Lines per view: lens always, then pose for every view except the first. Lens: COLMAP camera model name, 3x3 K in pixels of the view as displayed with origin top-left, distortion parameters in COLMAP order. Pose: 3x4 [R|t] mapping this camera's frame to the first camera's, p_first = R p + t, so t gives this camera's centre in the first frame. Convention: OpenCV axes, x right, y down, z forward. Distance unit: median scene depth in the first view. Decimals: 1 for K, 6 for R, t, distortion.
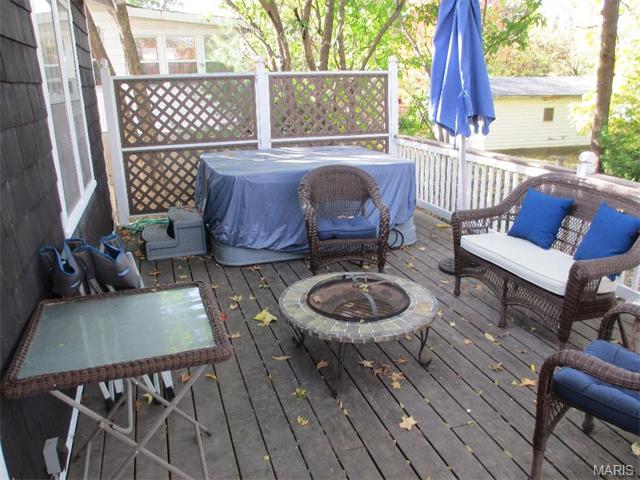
lens RADIAL K [[531.0, 0, 319.2], [0, 531.0, 240.4], [0, 0, 1]] dist [-0.064999, 0.033705]
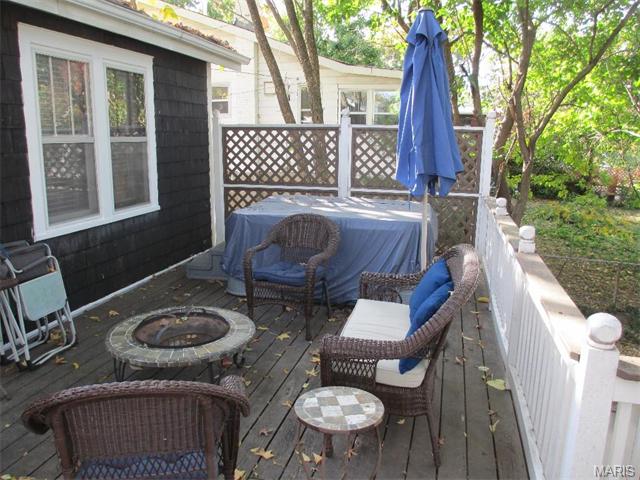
lens RADIAL K [[531.0, 0, 321.6], [0, 531.0, 241.7], [0, 0, 1]] dist [-0.064999, 0.033705]
pose [[0.865055, 0.134340, -0.483355, 0.401389], [-0.176798, 0.983302, -0.043121, -0.035108], [0.469491, 0.122758, 0.874362, 0.080321]]
